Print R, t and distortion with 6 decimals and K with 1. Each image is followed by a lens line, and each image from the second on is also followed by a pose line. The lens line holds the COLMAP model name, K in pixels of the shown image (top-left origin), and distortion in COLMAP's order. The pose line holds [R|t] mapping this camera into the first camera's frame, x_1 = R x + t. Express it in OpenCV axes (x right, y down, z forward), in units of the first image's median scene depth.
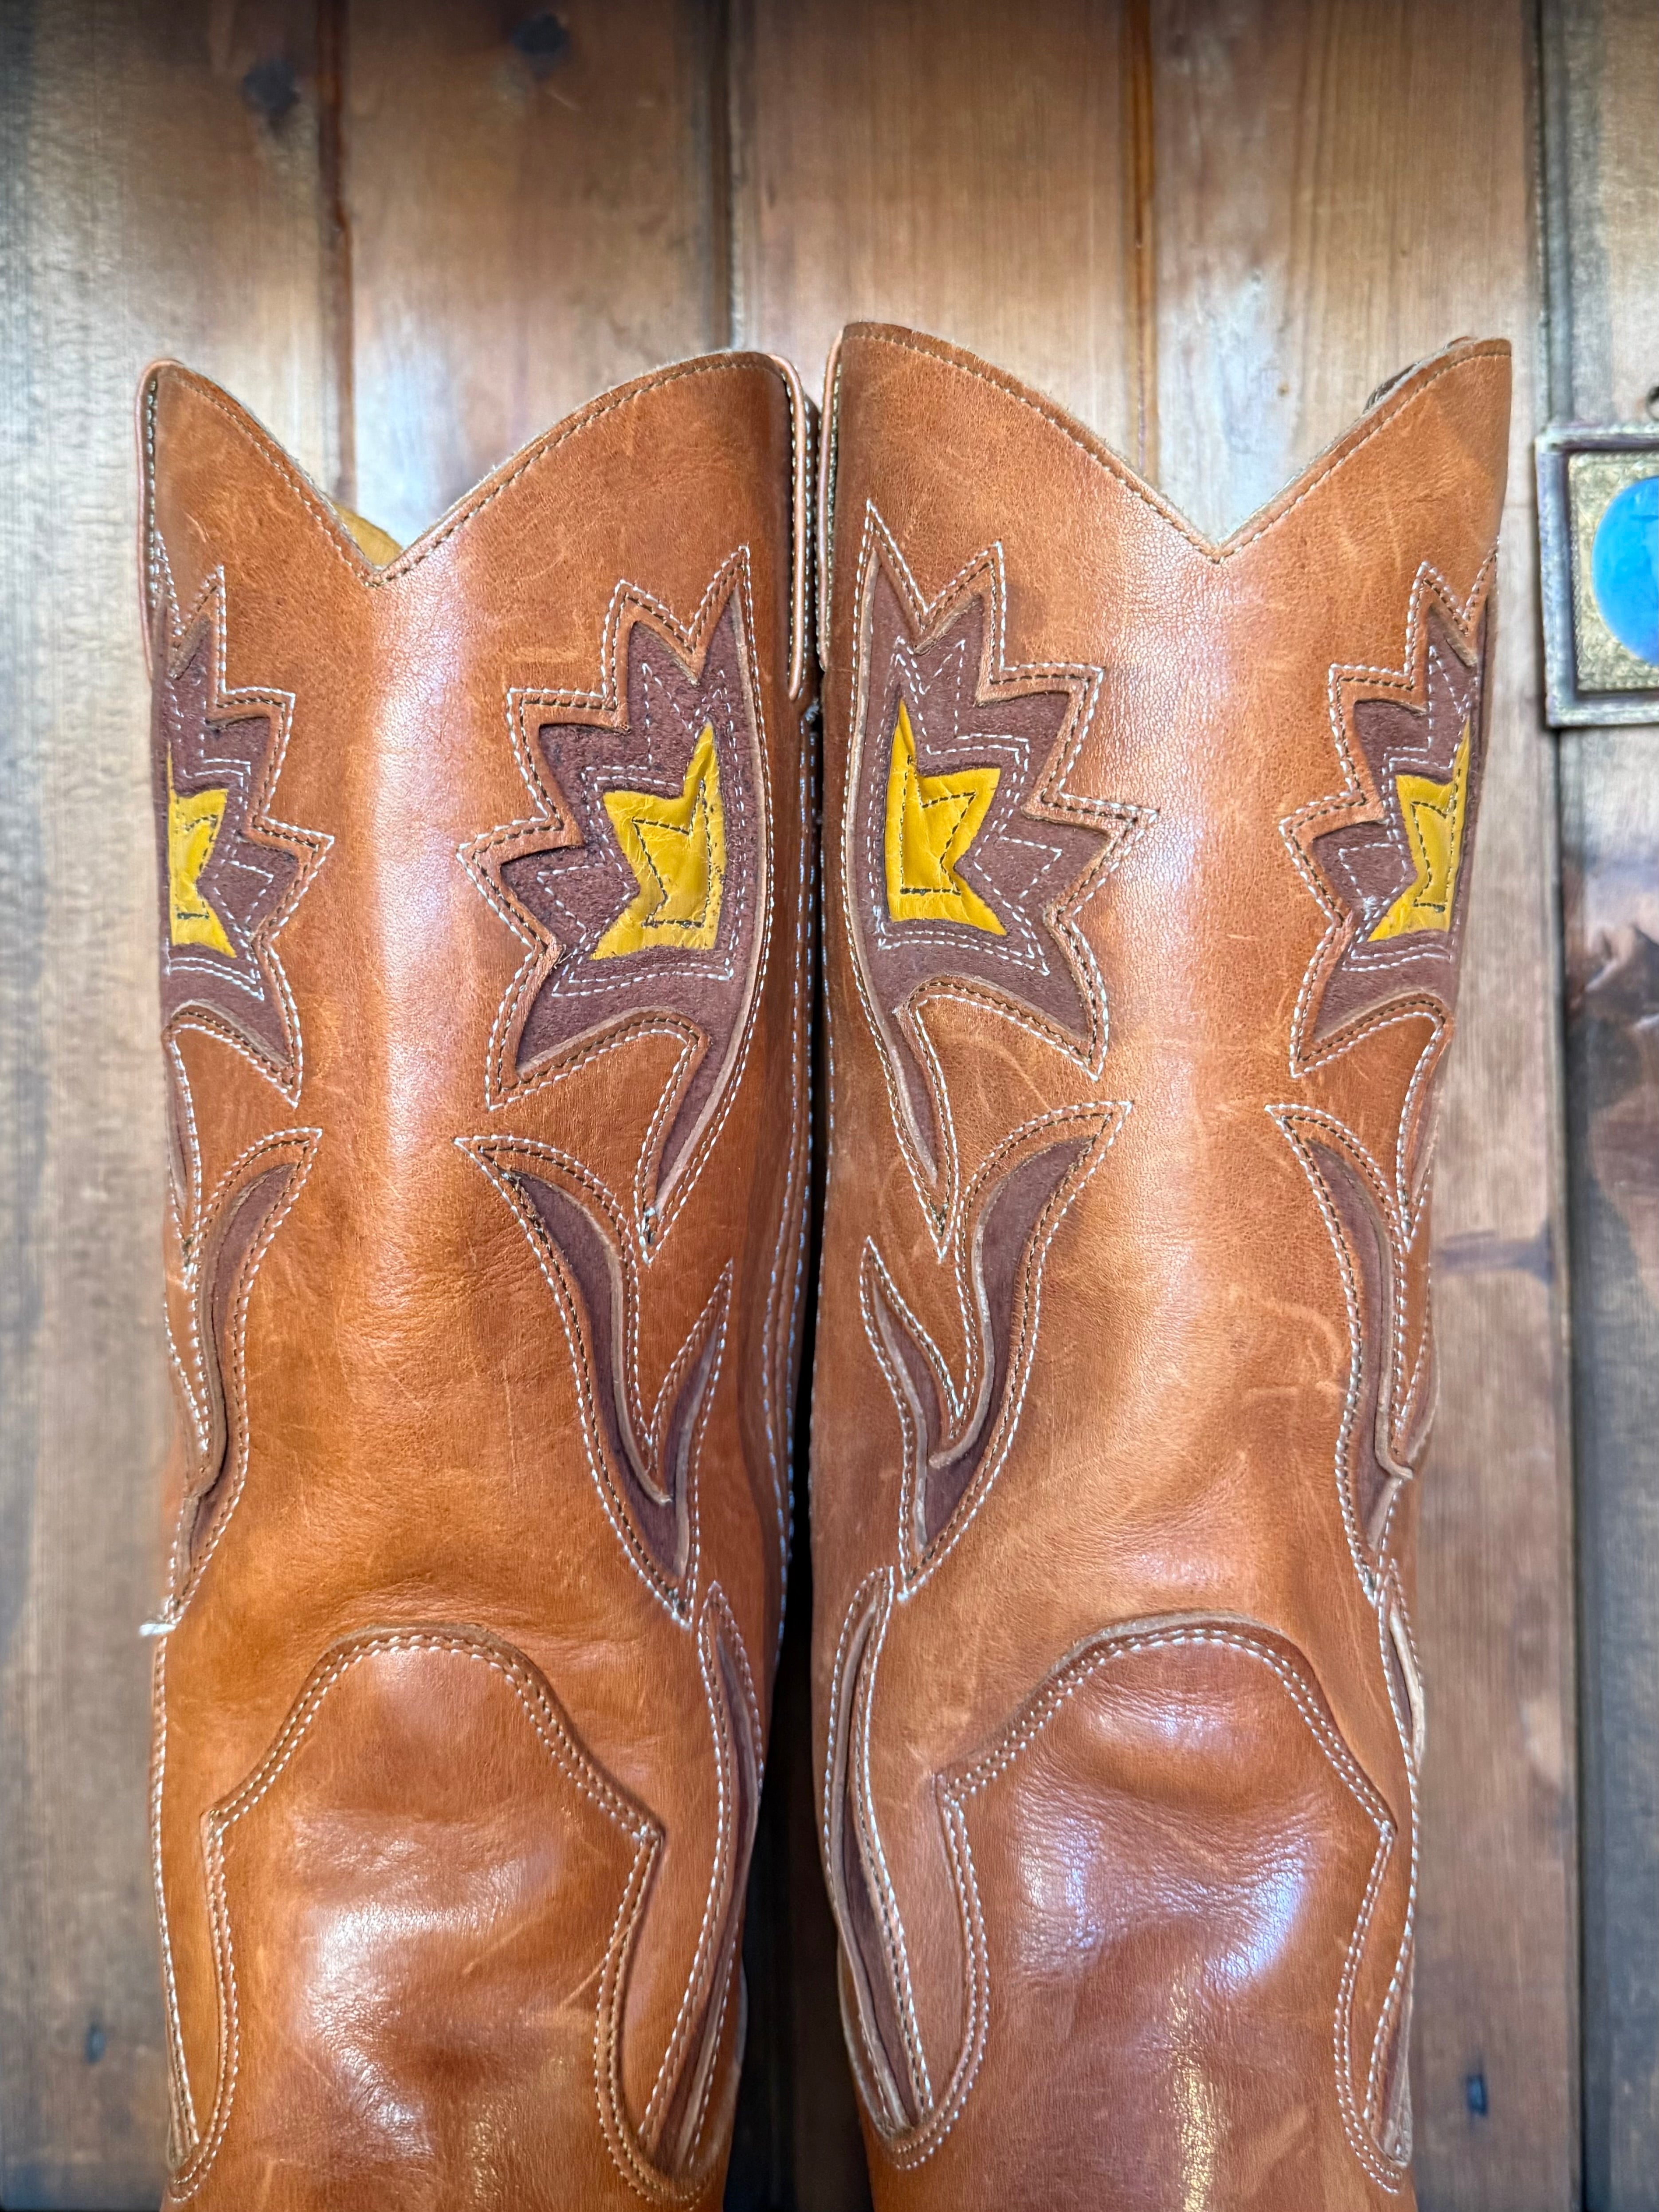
lens RADIAL K [[2021.9, 0, 820.7], [0, 2021.9, 949.8], [0, 0, 1]] dist [0.109620, -0.274302]
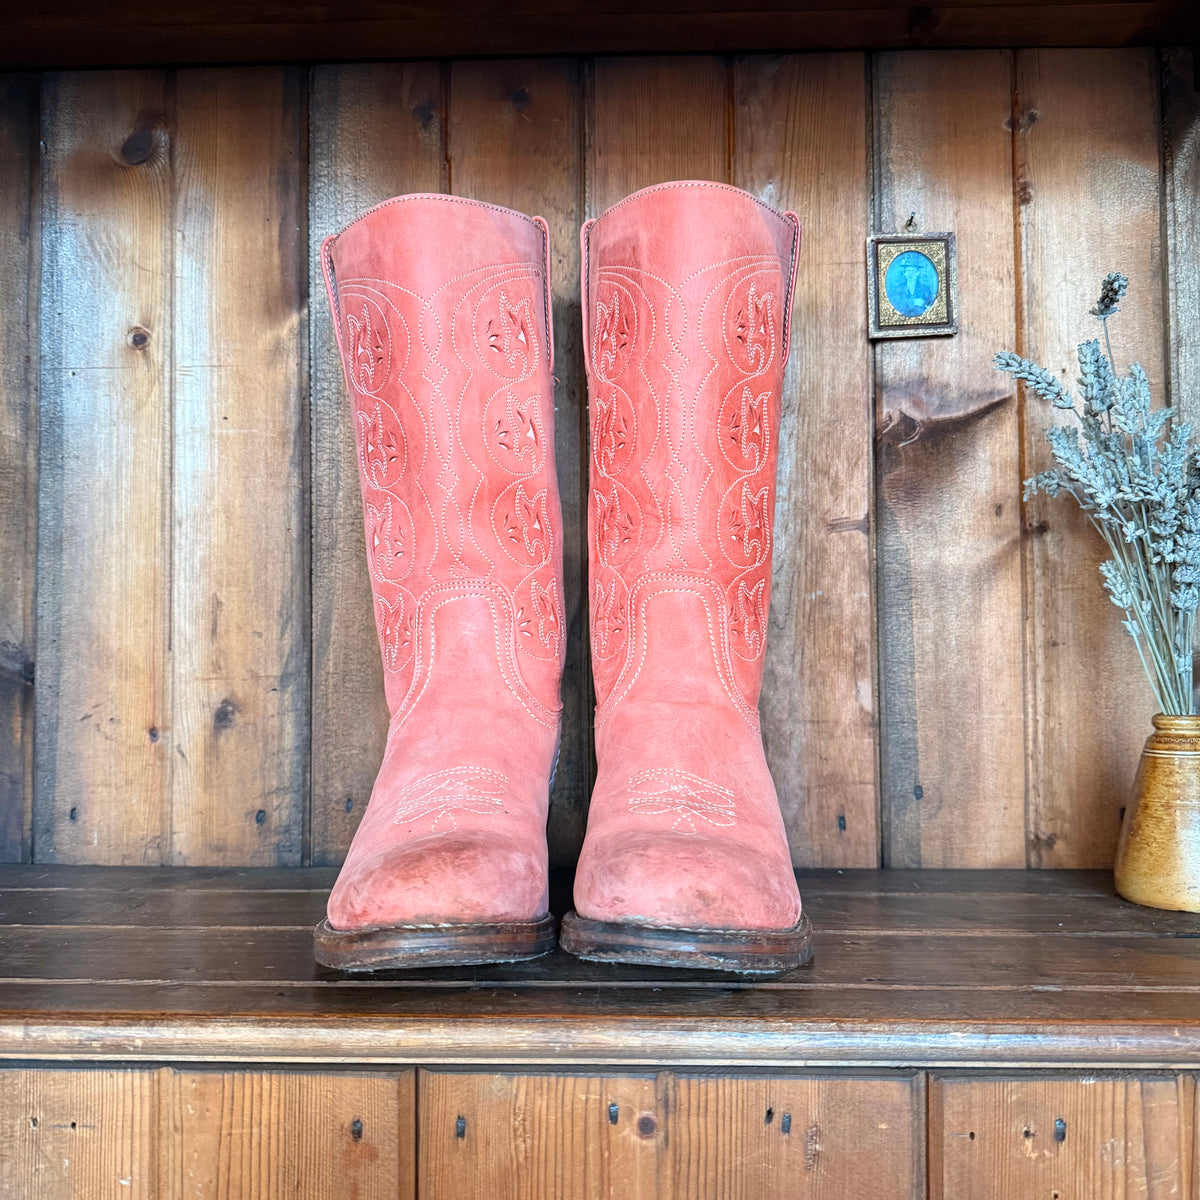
lens RADIAL K [[1125.5, 0, 587.9], [0, 1125.5, 604.0], [0, 0, 1]] dist [0.152006, -0.349879]
pose [[0.999889, 0.013204, -0.006830, -0.022602], [-0.013350, 0.999673, -0.021805, 0.302023], [0.006540, 0.021894, 0.999739, -0.591177]]
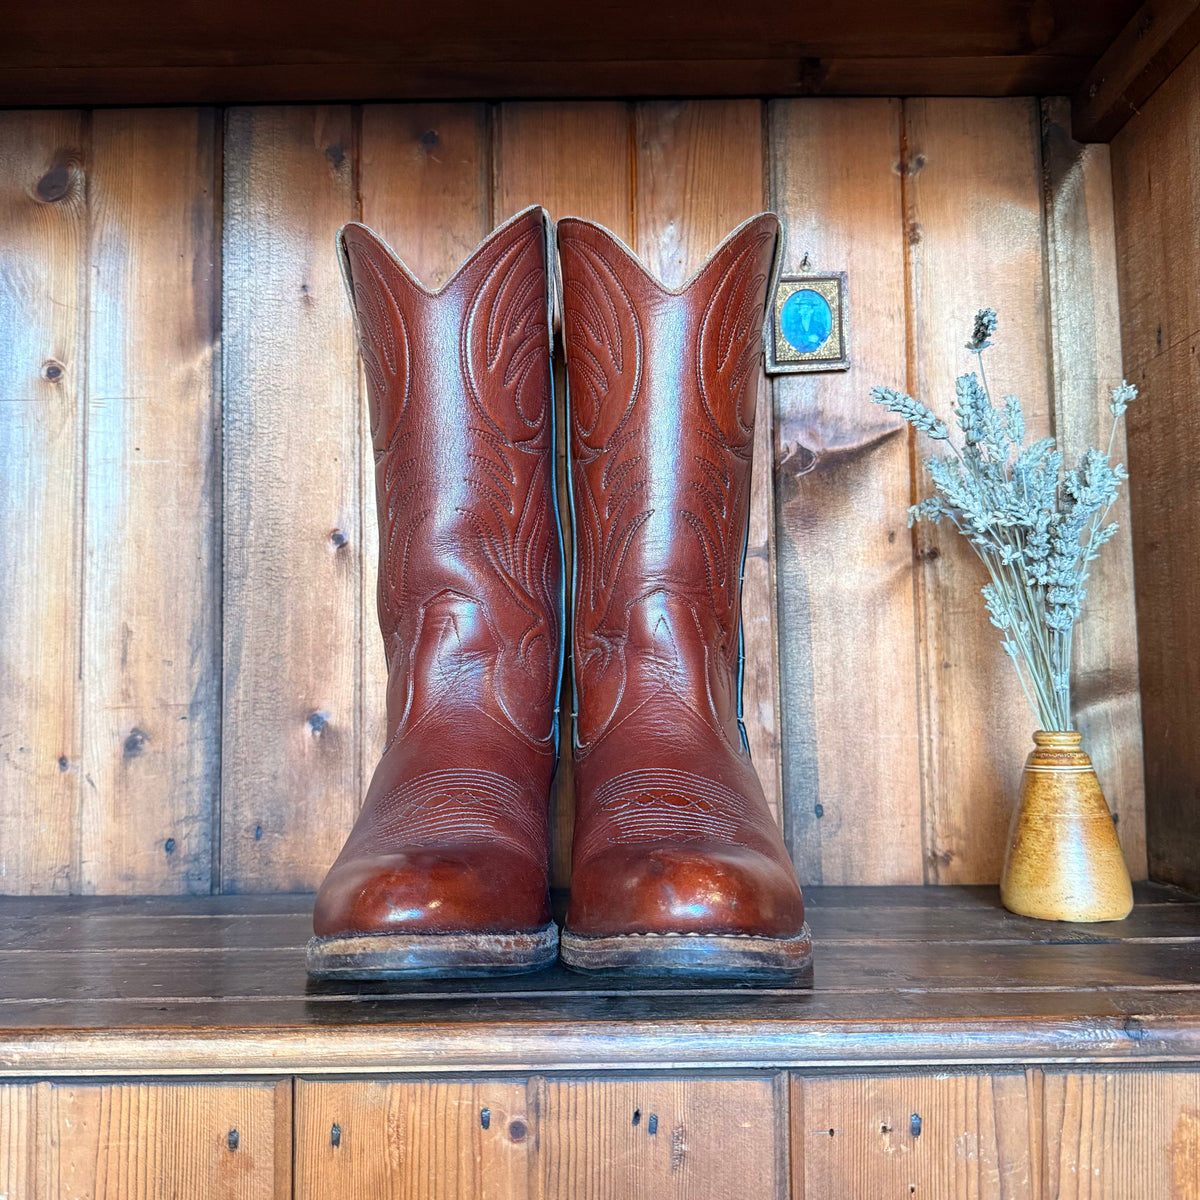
lens RADIAL K [[1130.6, 0, 590.3], [0, 1130.6, 605.1], [0, 0, 1]] dist [0.148133, -0.335768]
pose [[0.999550, 0.007392, 0.029070, 0.052995], [-0.005782, 0.998466, -0.055068, 0.320854], [-0.029433, 0.054875, 0.998059, -0.632458]]
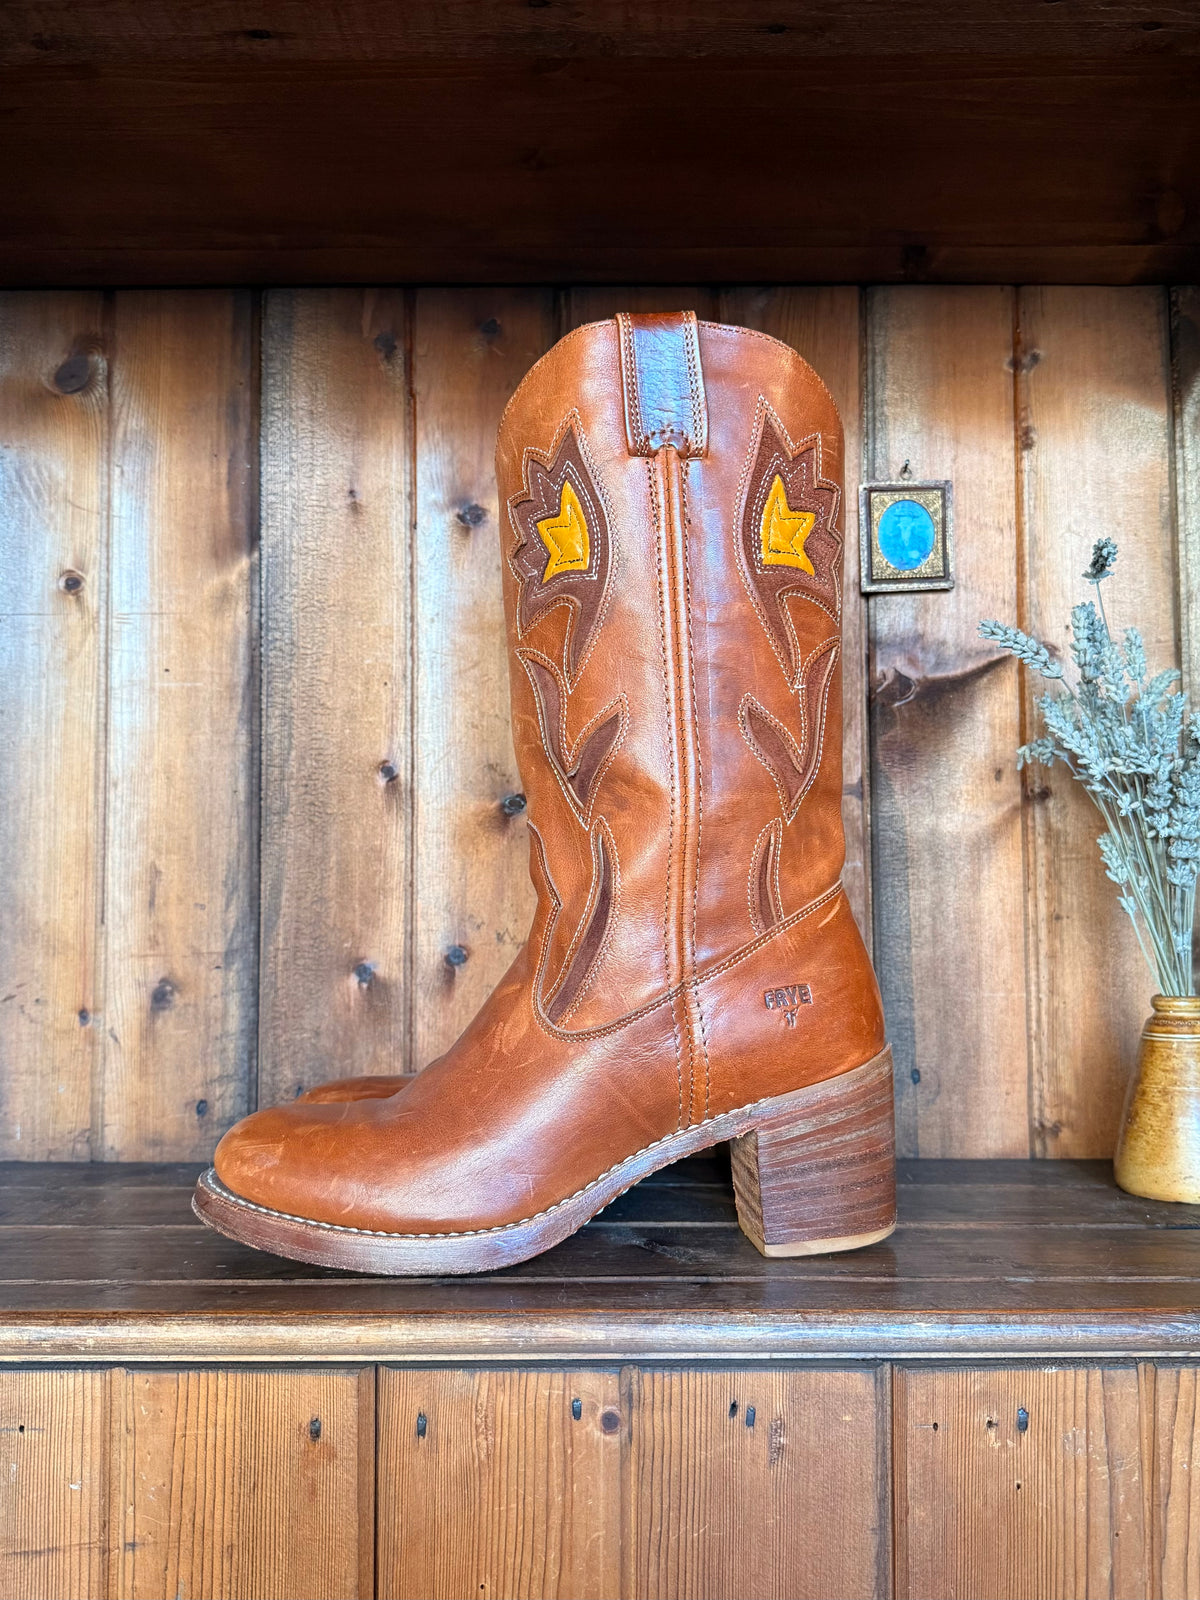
lens RADIAL K [[1355.5, 0, 624.1], [0, 1355.5, 813.6], [0, 0, 1]] dist [0.161179, -0.379593]
pose [[0.999516, 0.015336, 0.027077, -0.002155], [-0.014126, 0.998917, -0.044338, 0.266470], [-0.027728, 0.043934, 0.998650, -0.779088]]
